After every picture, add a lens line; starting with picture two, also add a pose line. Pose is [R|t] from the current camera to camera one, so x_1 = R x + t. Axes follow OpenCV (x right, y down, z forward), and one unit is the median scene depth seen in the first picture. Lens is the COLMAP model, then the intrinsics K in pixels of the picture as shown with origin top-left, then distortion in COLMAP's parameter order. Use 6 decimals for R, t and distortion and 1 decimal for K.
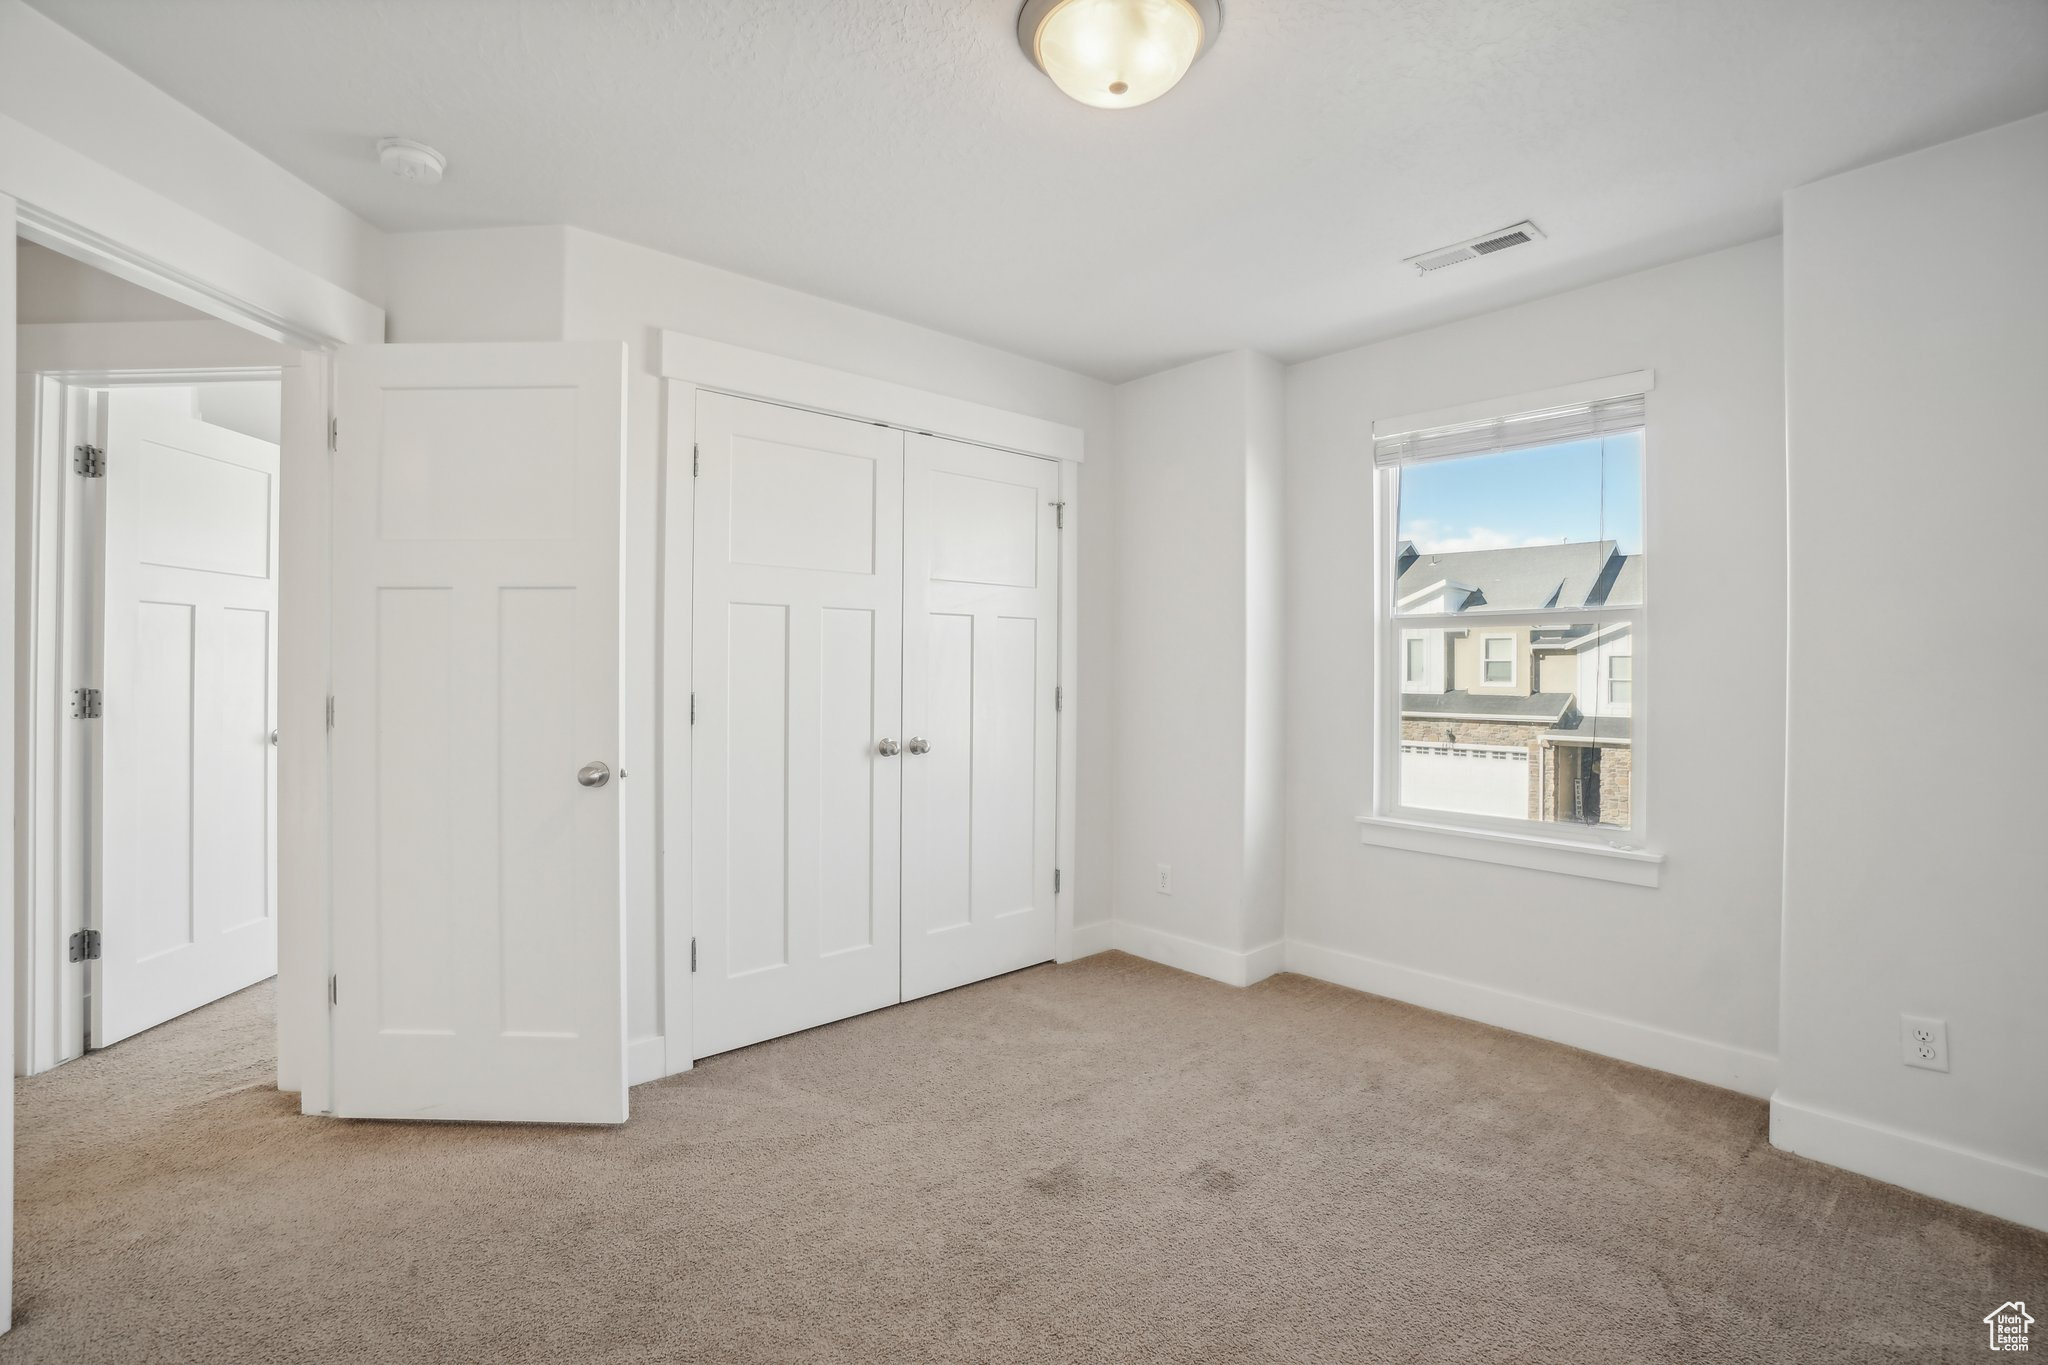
lens RADIAL K [[925.6, 0, 993.0], [0, 925.6, 674.5], [0, 0, 1]] dist [-0.069481, 0.026780]
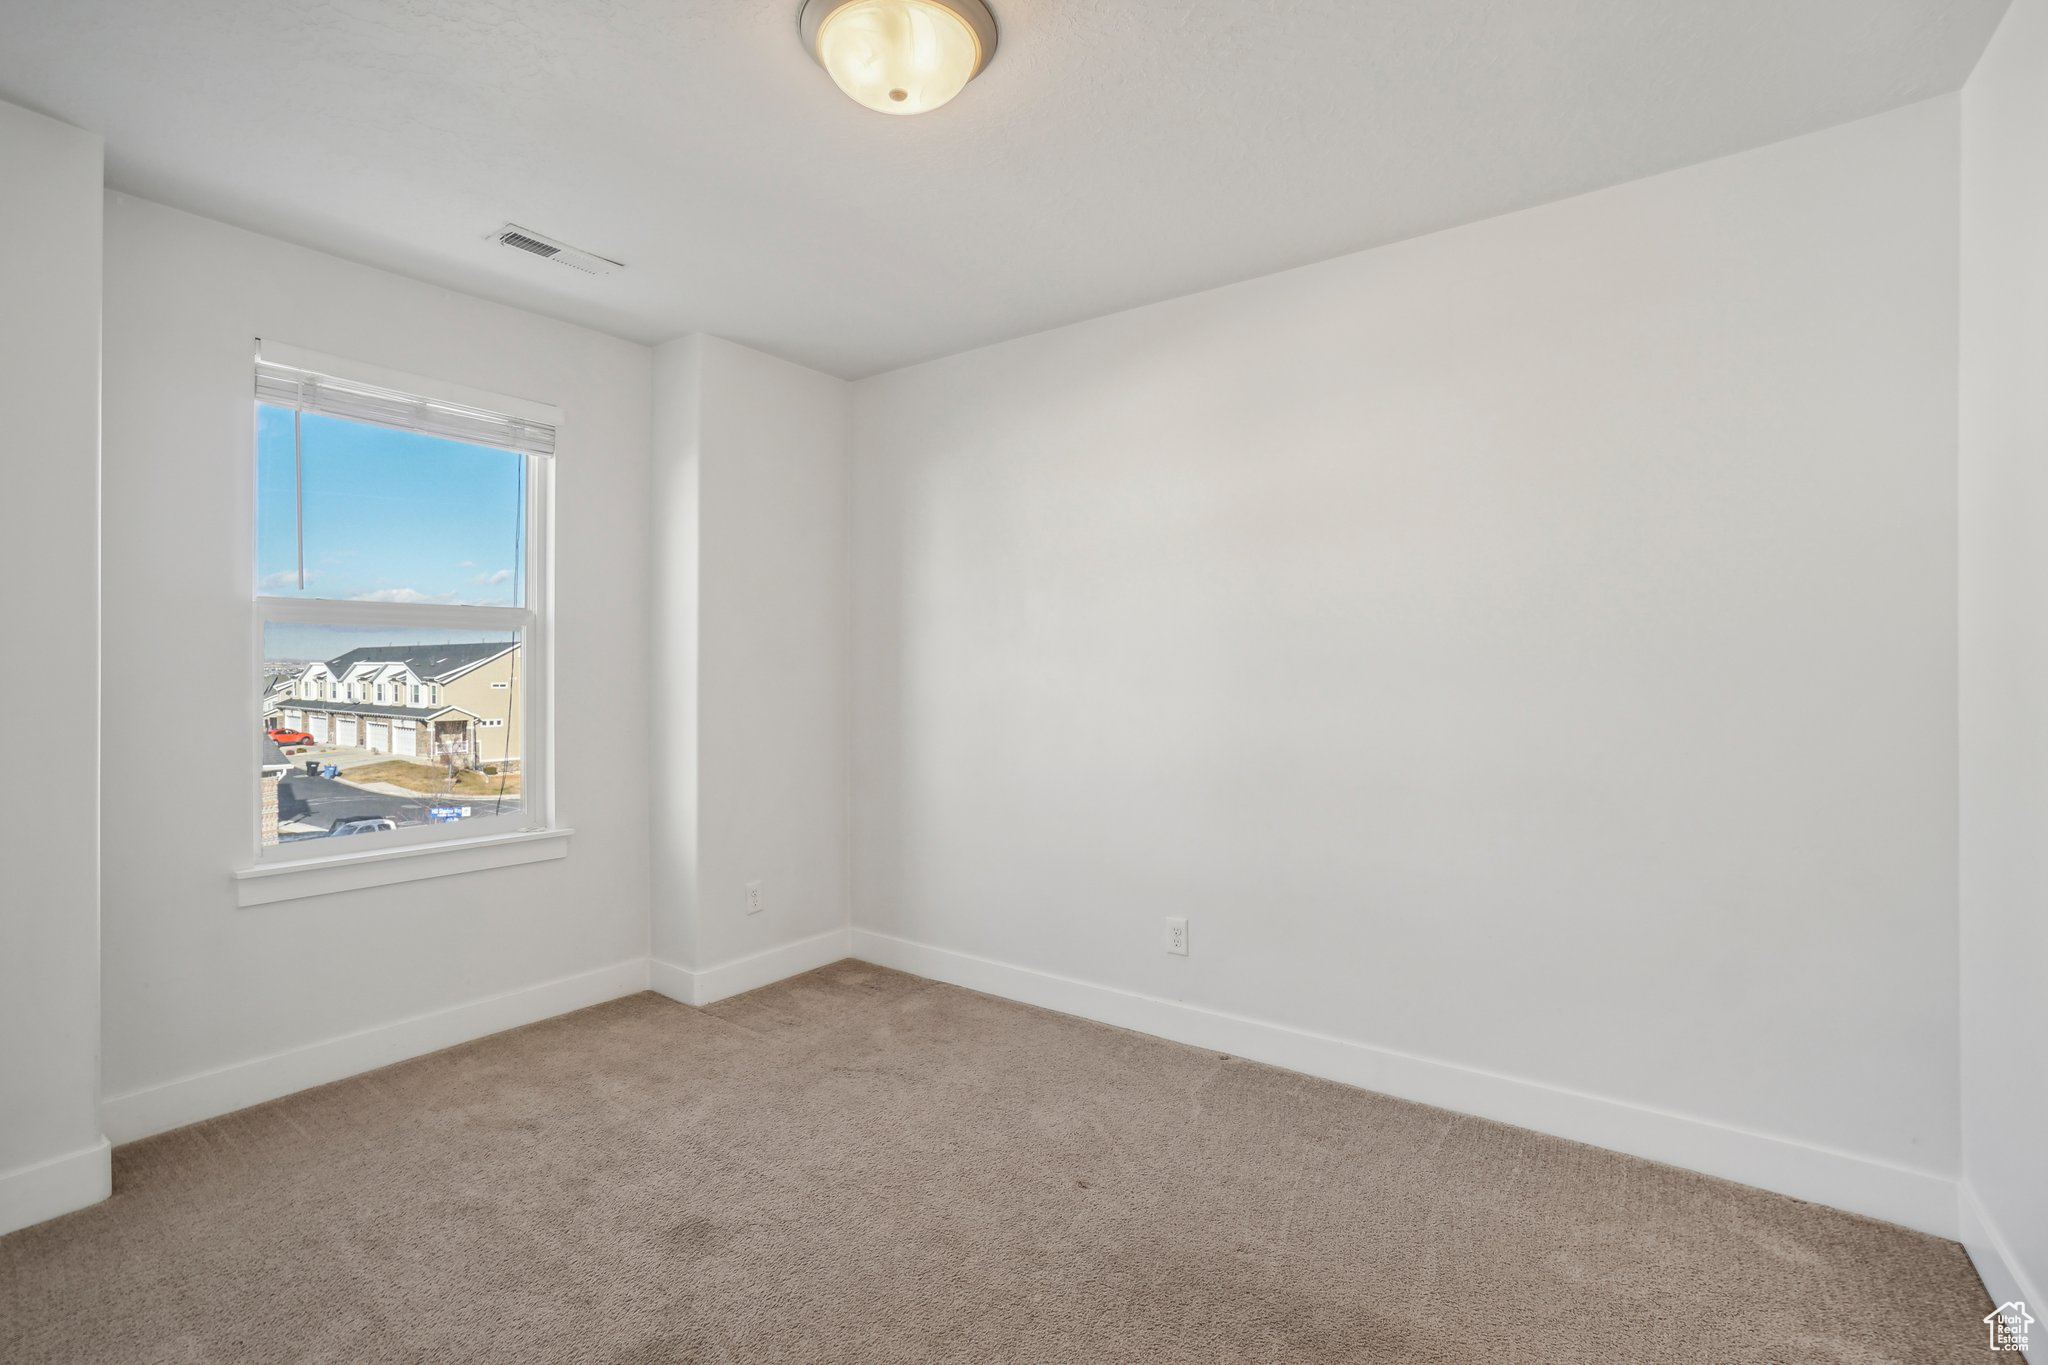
lens RADIAL K [[951.2, 0, 992.7], [0, 951.2, 685.5], [0, 0, 1]] dist [-0.049347, 0.020358]
pose [[-0.215150, -0.014858, 0.976468, -0.555417], [0.008677, 0.999816, 0.017125, -0.000320], [-0.976543, 0.012157, -0.214981, 0.702861]]
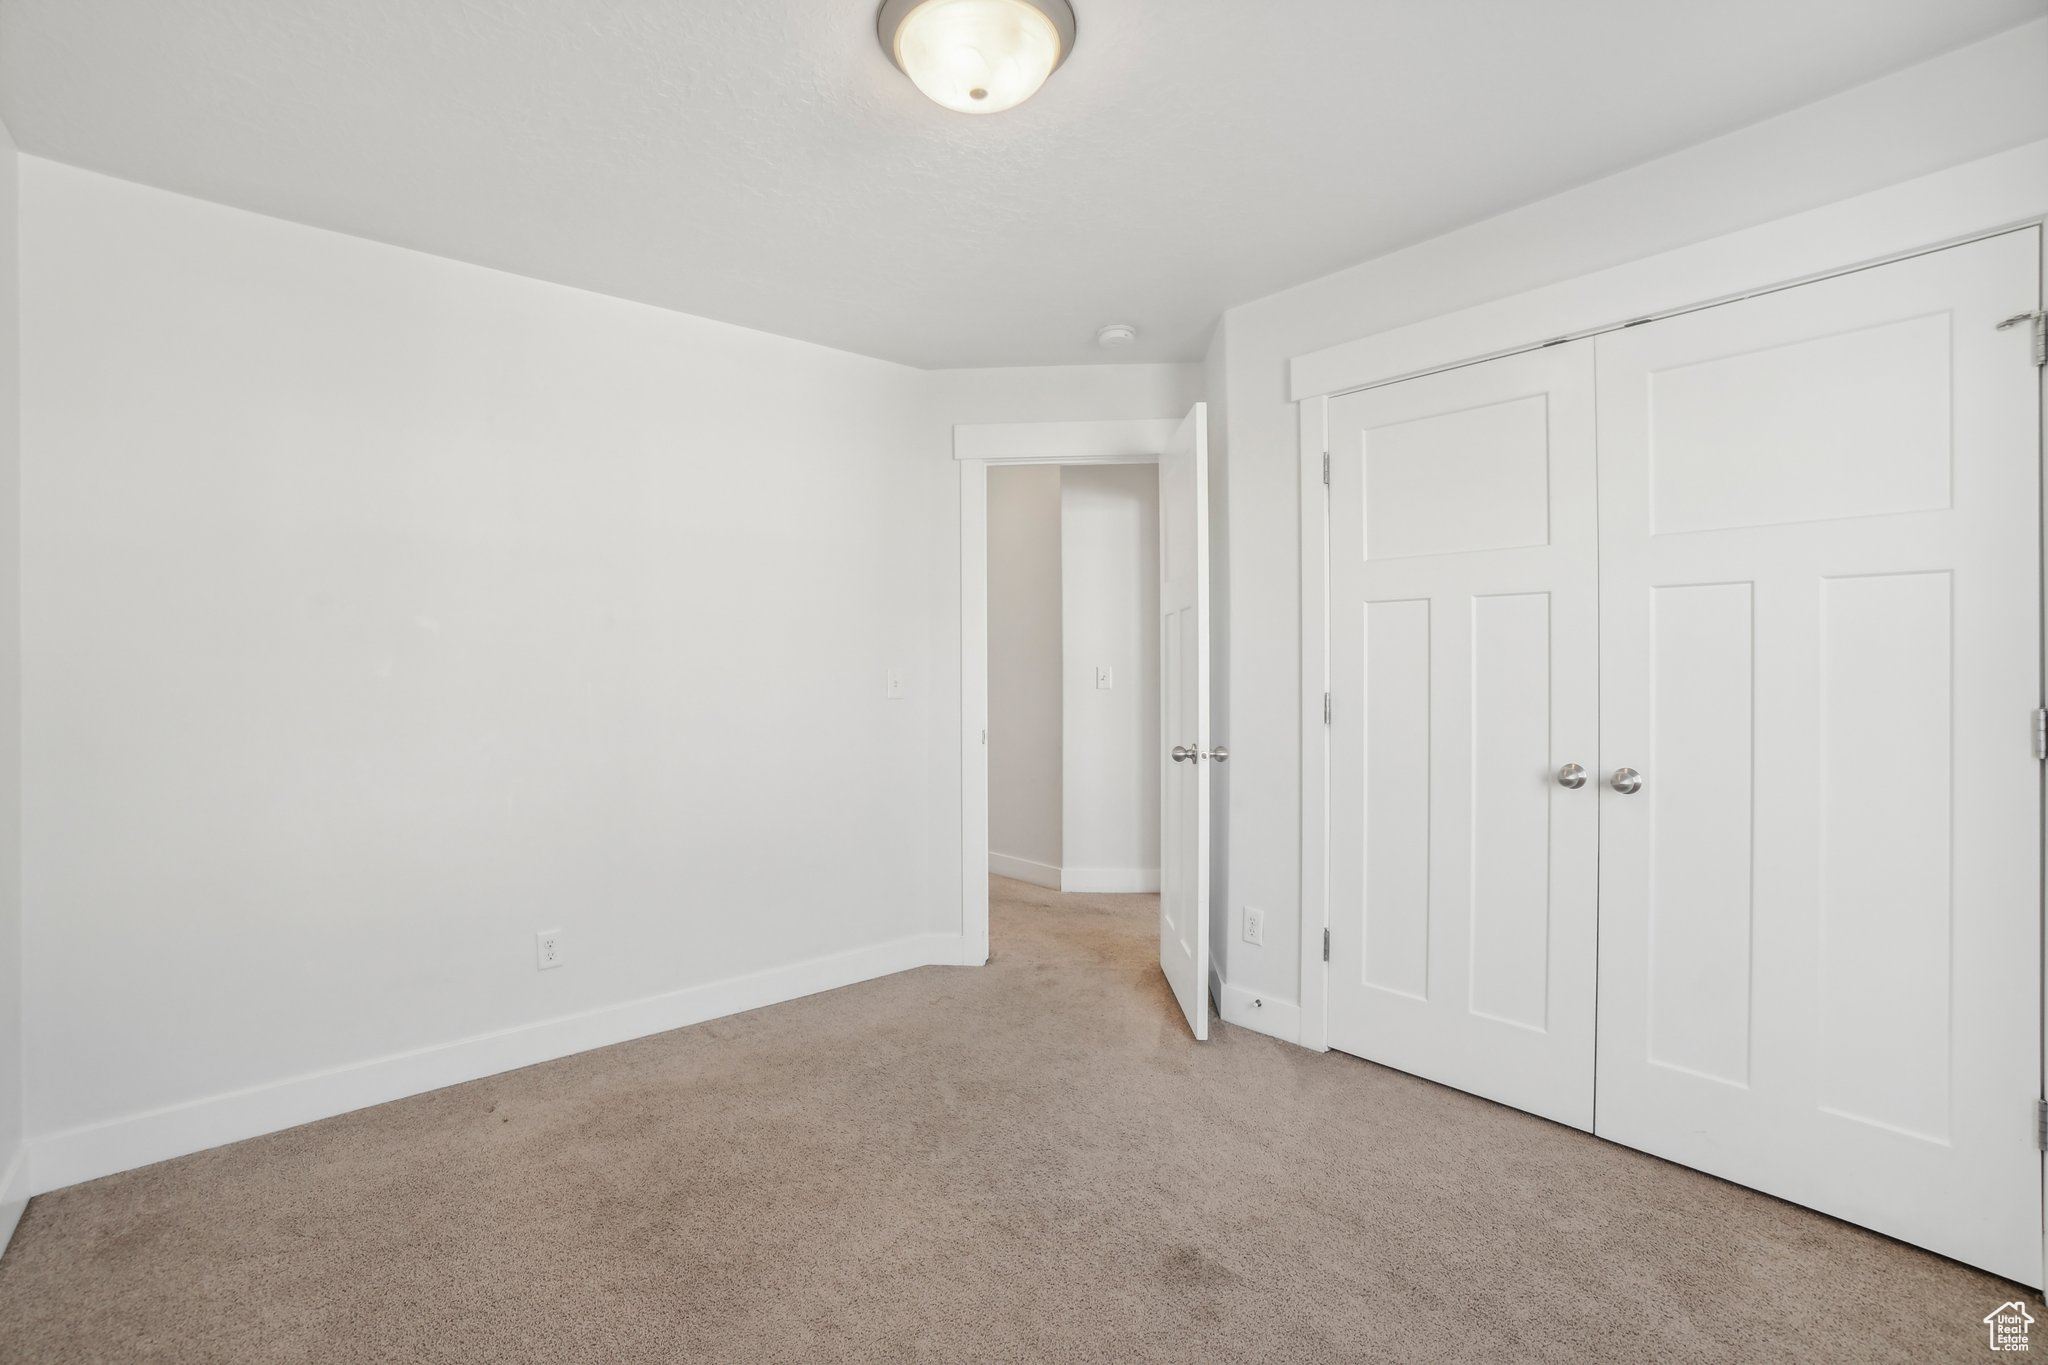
lens RADIAL K [[925.6, 0, 993.0], [0, 925.6, 674.5], [0, 0, 1]] dist [-0.069481, 0.026780]
pose [[-0.026075, 0.007368, -0.999633, 0.727935], [-0.005610, 0.999956, 0.007517, -0.005953], [0.999644, 0.005804, -0.026033, 0.654321]]
